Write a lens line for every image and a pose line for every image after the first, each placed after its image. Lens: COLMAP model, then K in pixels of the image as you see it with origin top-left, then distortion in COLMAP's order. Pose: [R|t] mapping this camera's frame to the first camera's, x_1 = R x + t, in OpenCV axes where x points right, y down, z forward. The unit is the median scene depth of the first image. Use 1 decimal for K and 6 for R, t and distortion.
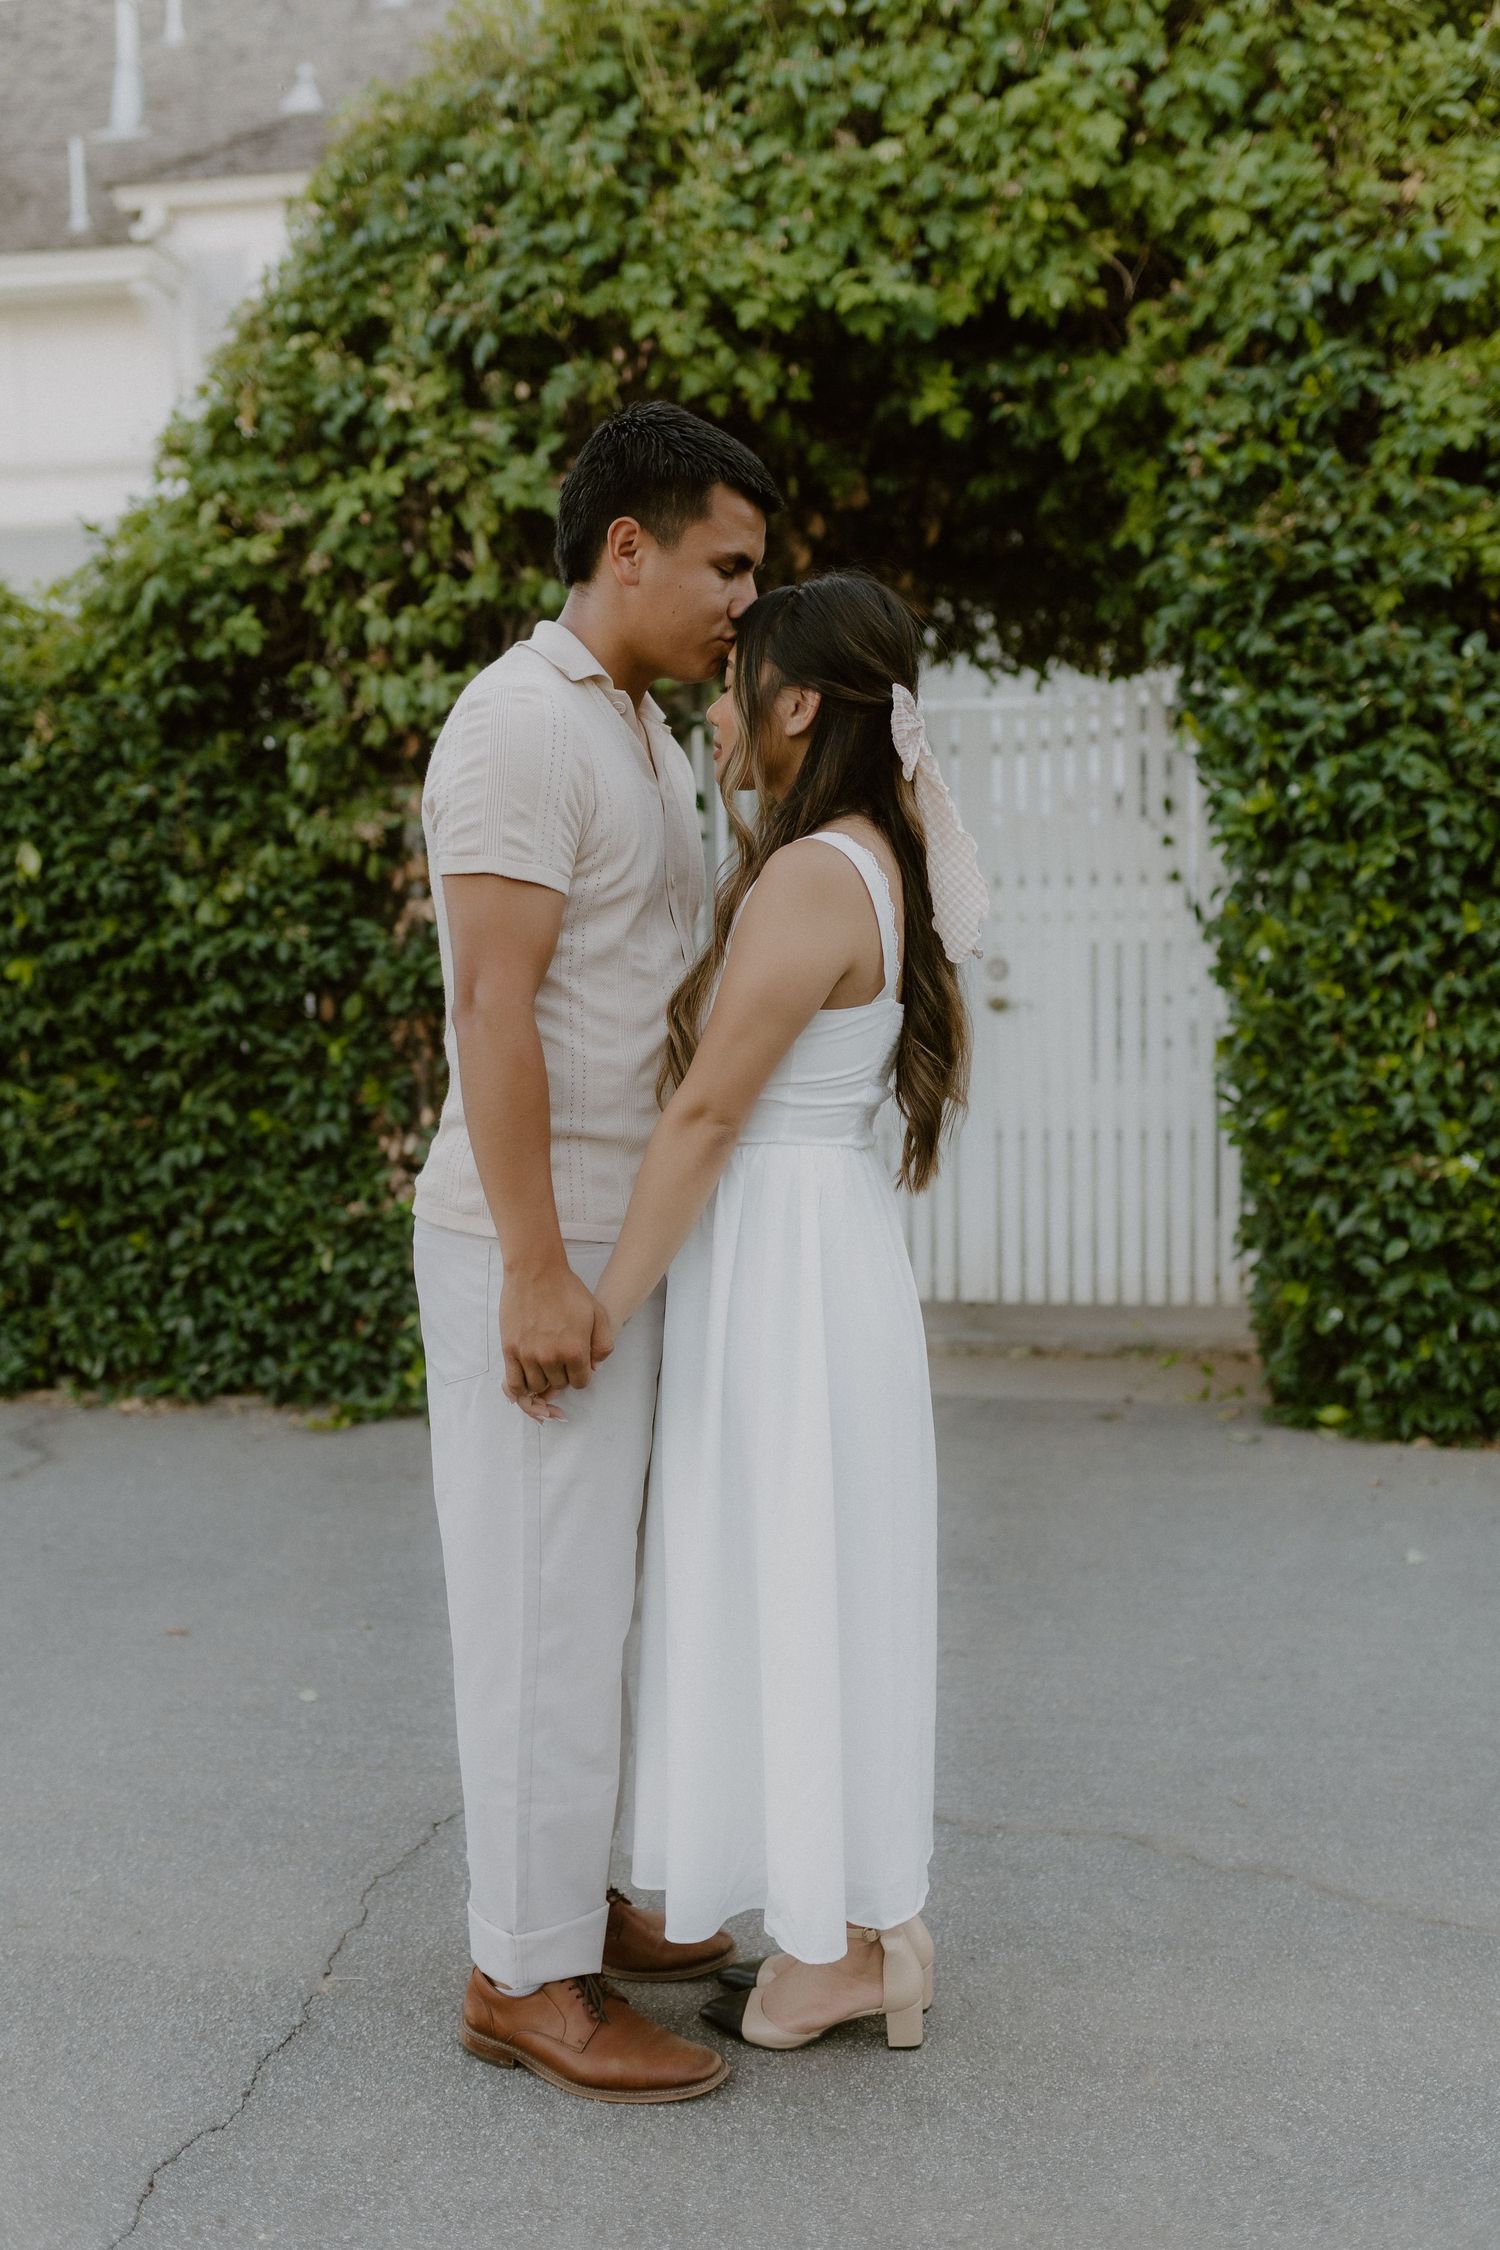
lens RADIAL K [[2107.3, 0, 748.1], [0, 2107.3, 1124.3], [0, 0, 1]] dist [-0.002141, 0.000000]
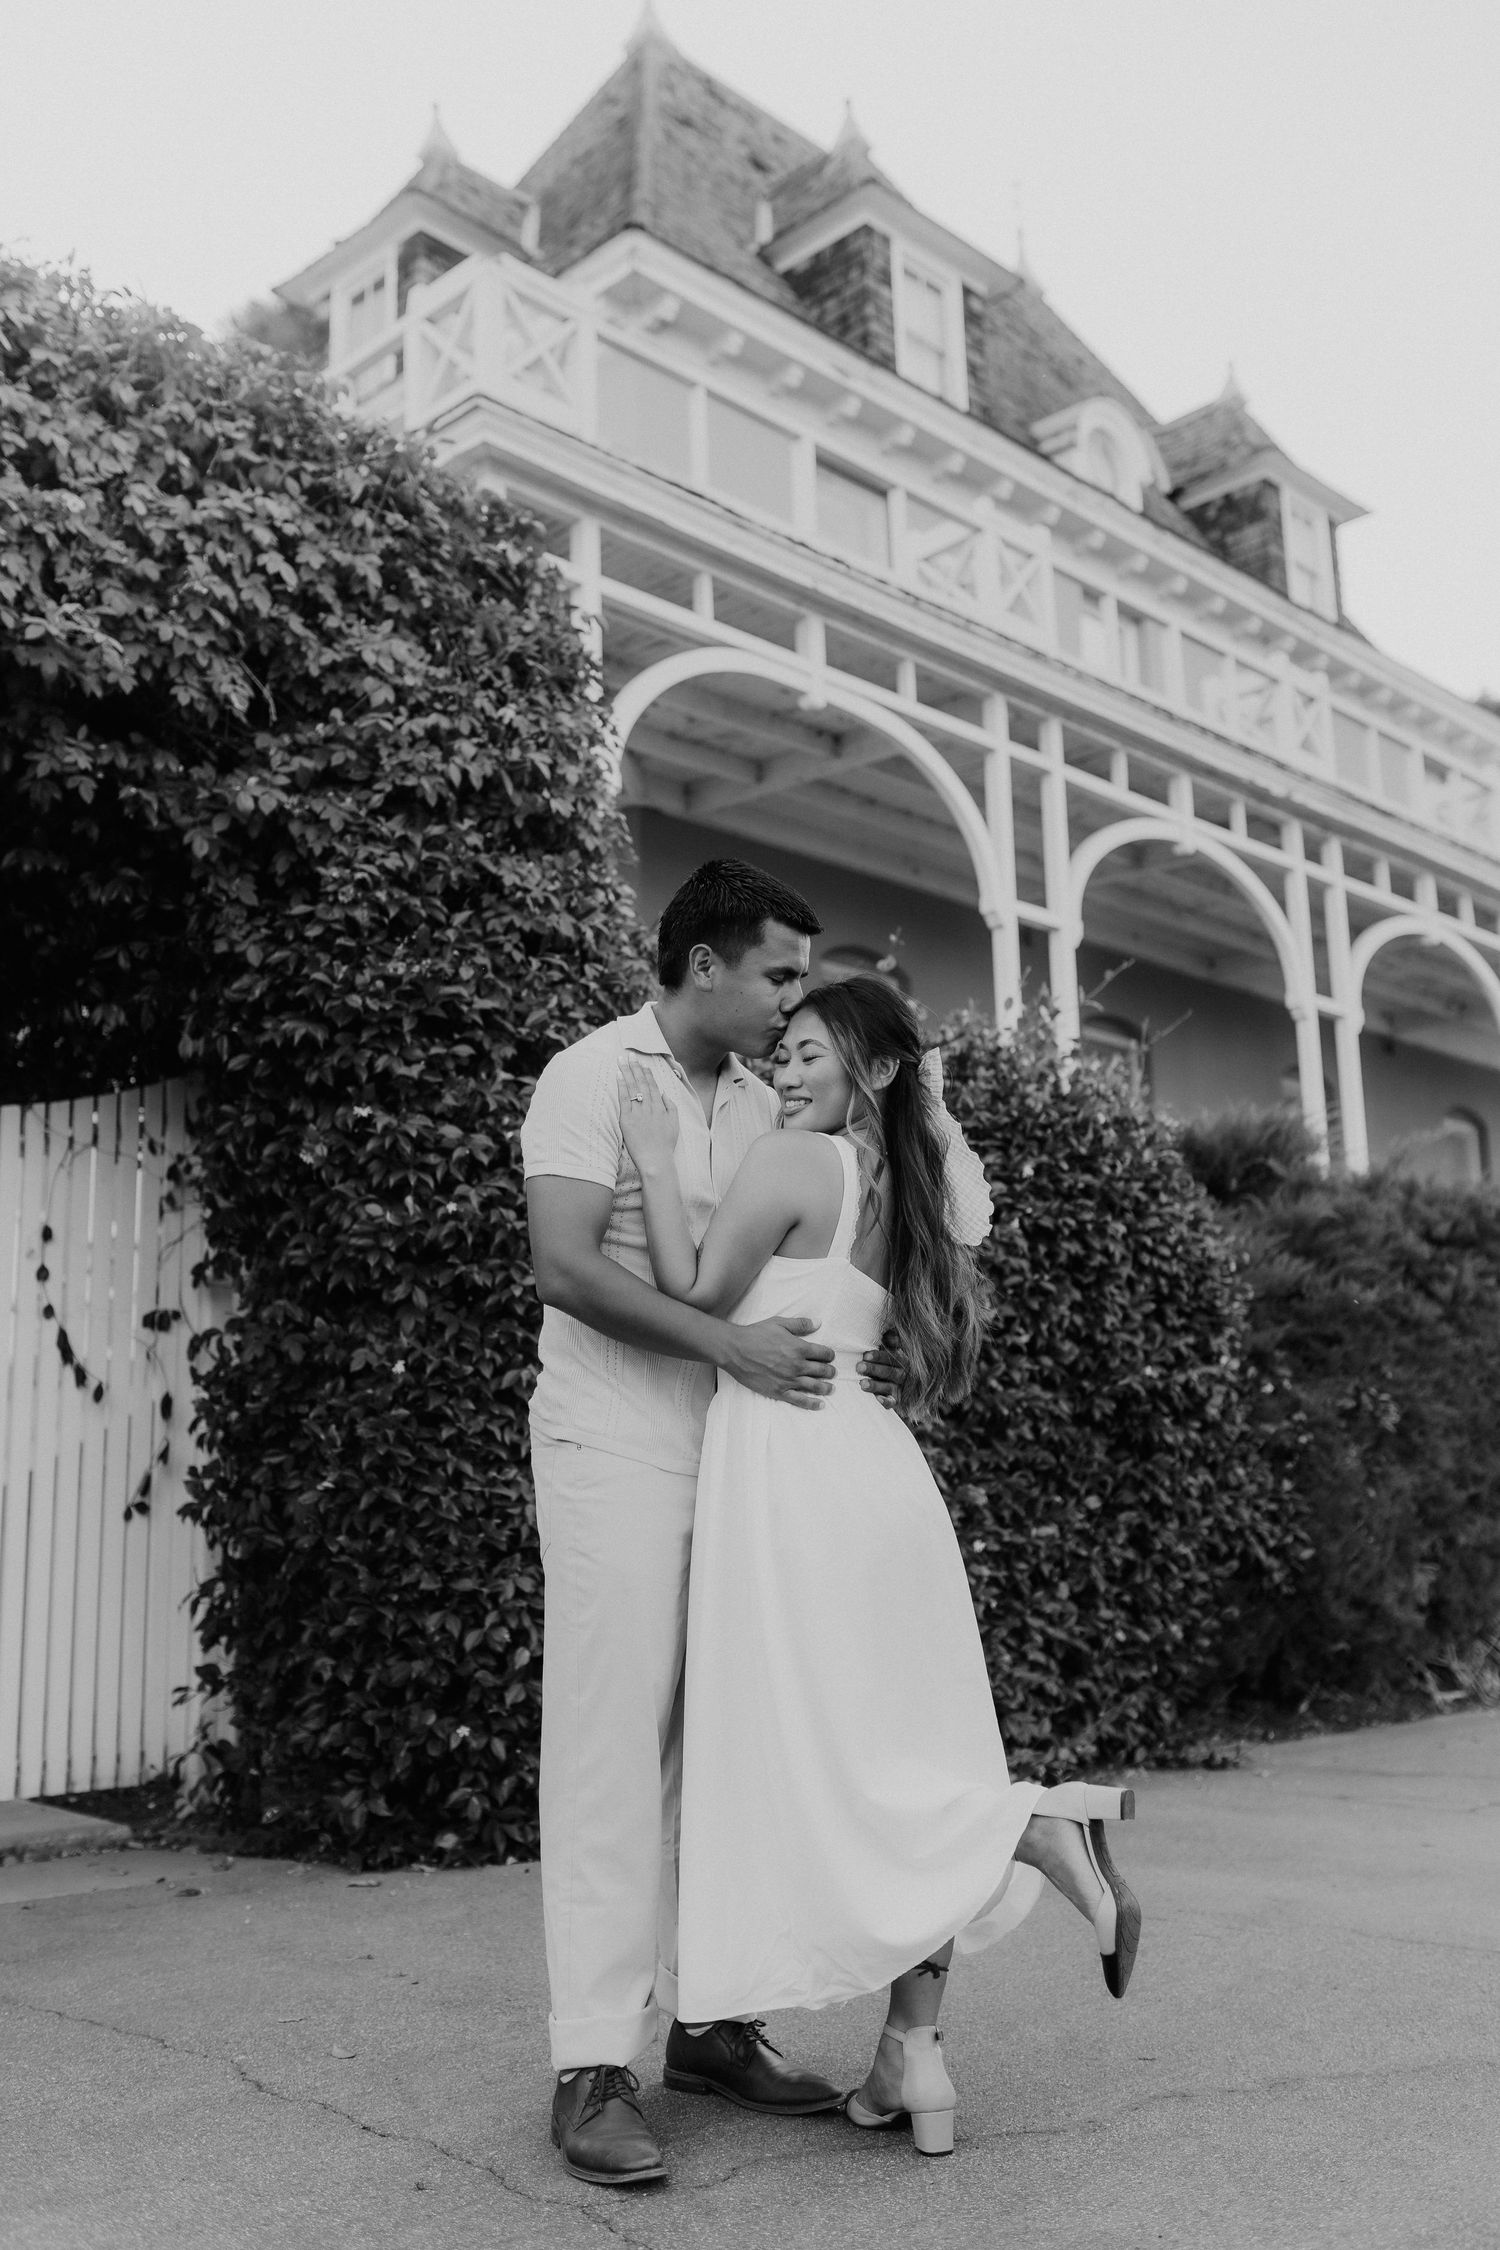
lens RADIAL K [[2107.3, 0, 744.3], [0, 2107.3, 1127.5], [0, 0, 1]] dist [-0.002141, 0.000000]
pose [[0.557605, 0.159800, 0.814580, -0.488224], [0.076341, 0.967266, -0.242010, 0.063517], [-0.826589, 0.197132, 0.527153, 0.300569]]
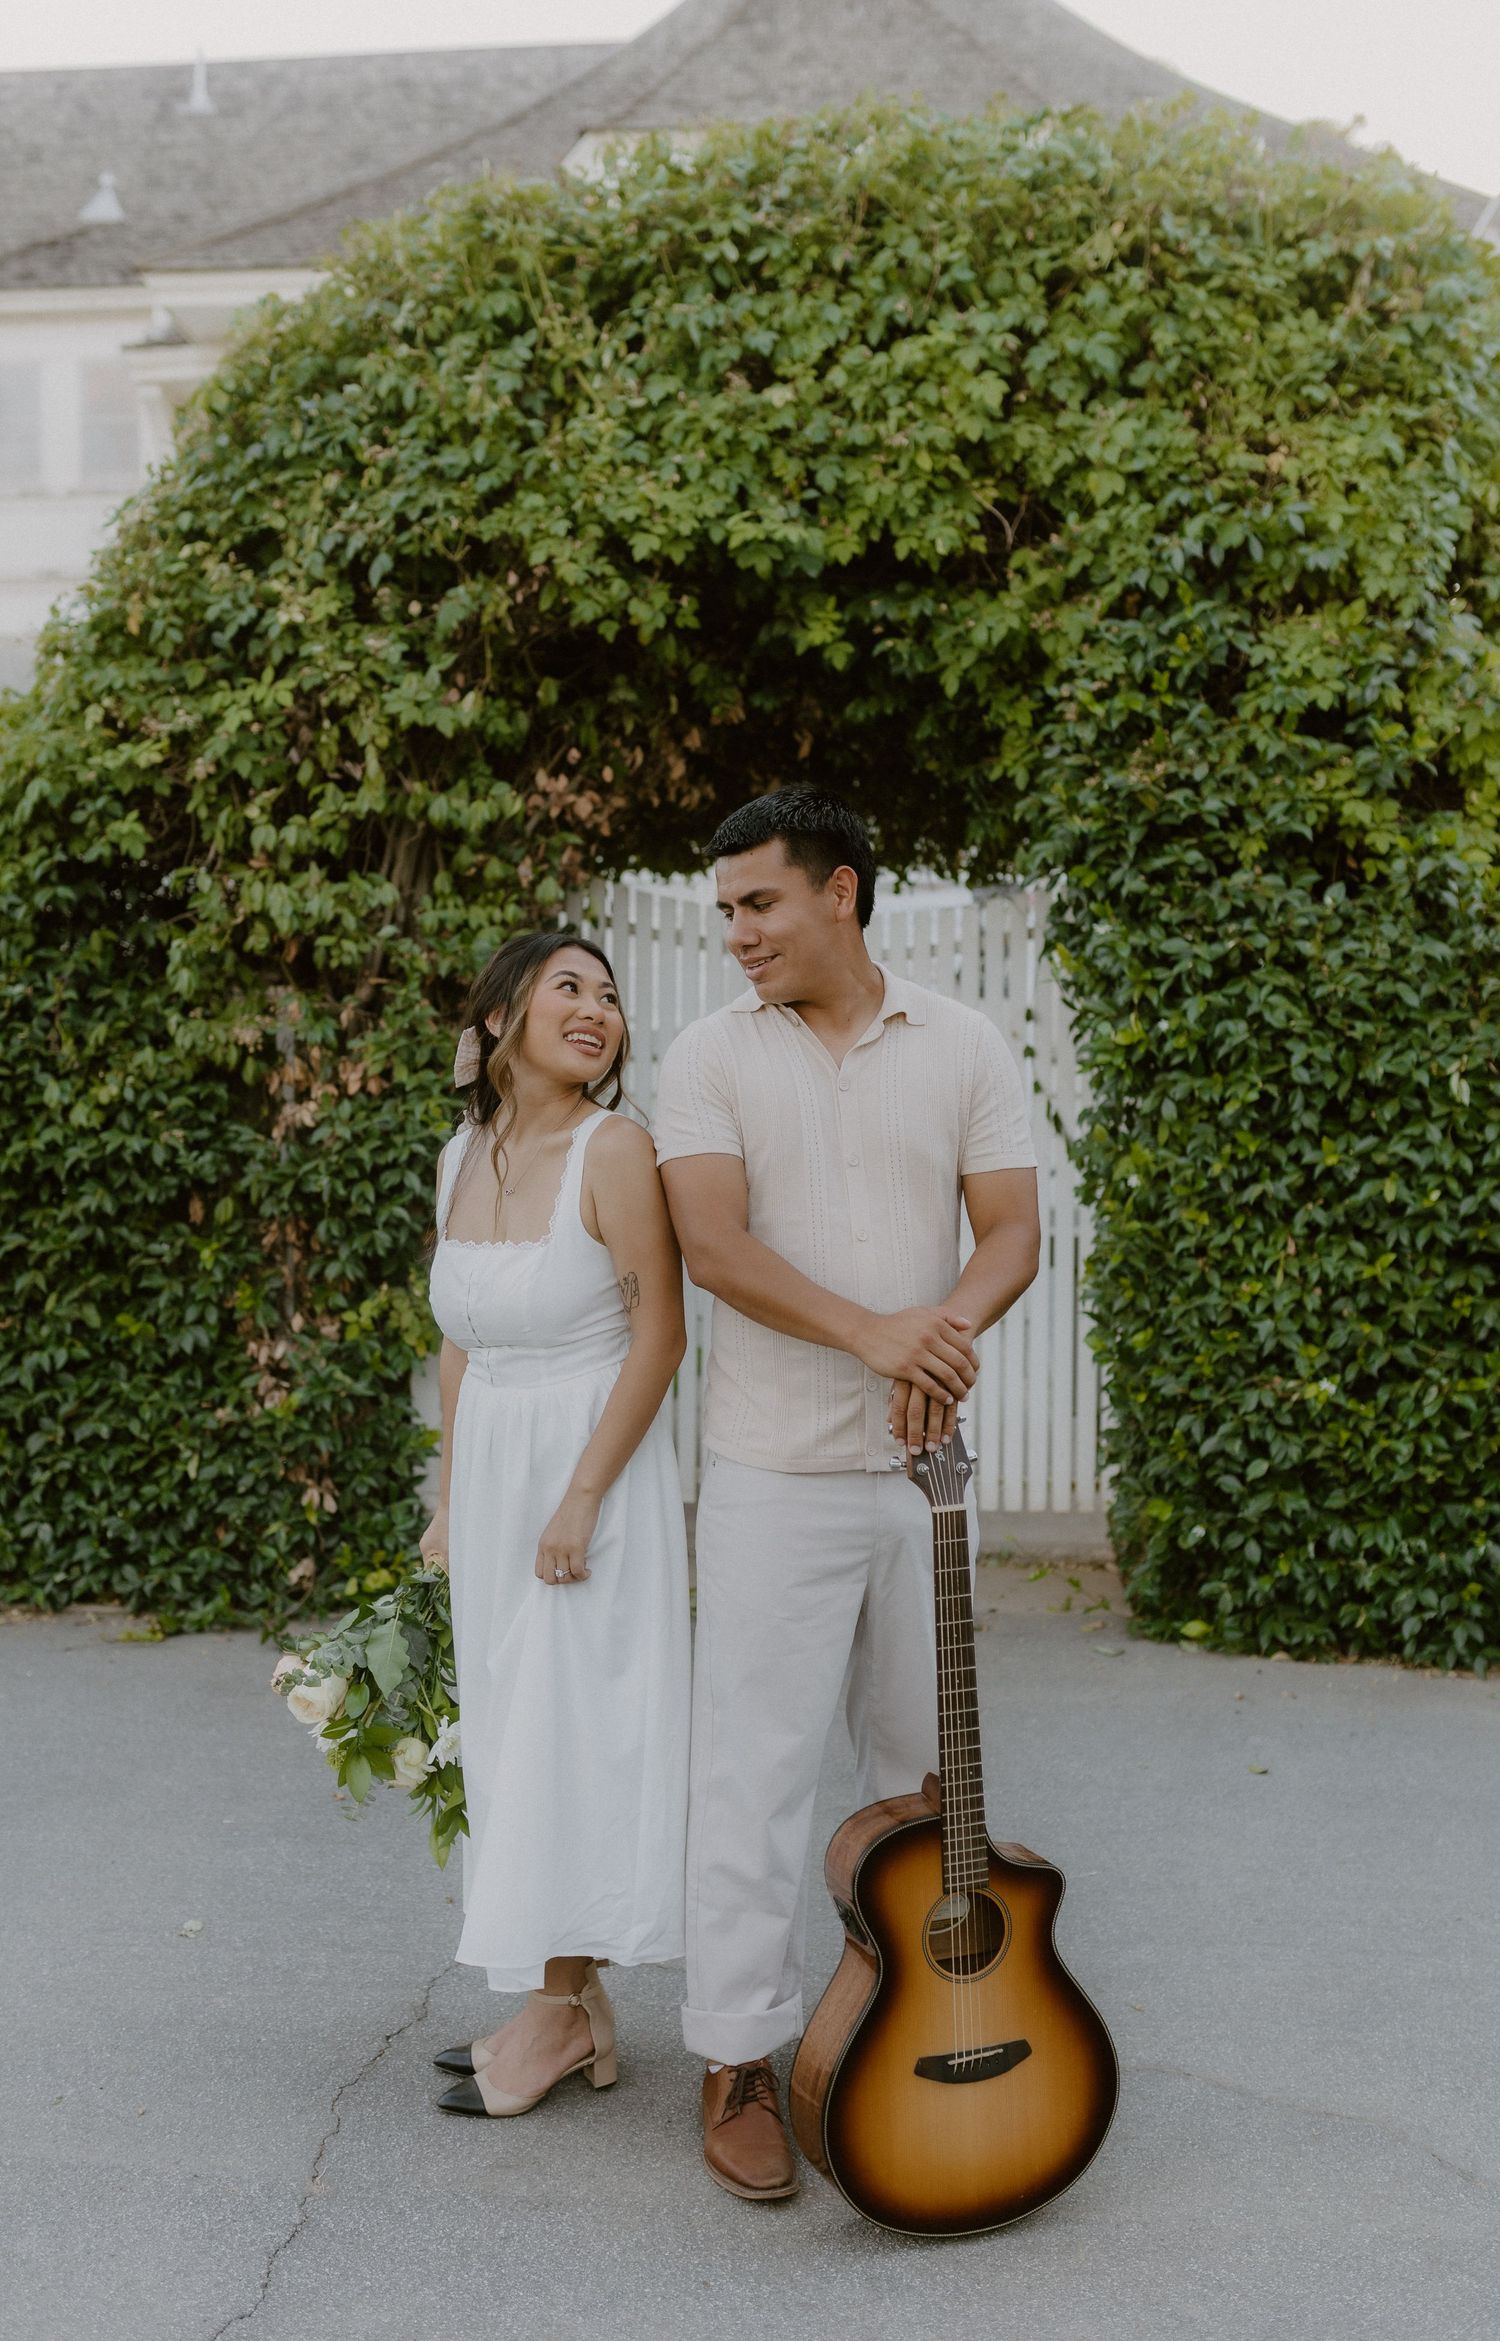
lens RADIAL K [[2286.7, 0, 704.9], [0, 2286.7, 1188.2], [0, 0, 1]] dist [-0.002518, 0.000000]
pose [[0.996825, 0.016826, 0.077820, -0.050318], [-0.013722, 0.999095, -0.040253, -0.028017], [-0.078427, 0.039057, 0.996154, -0.097803]]
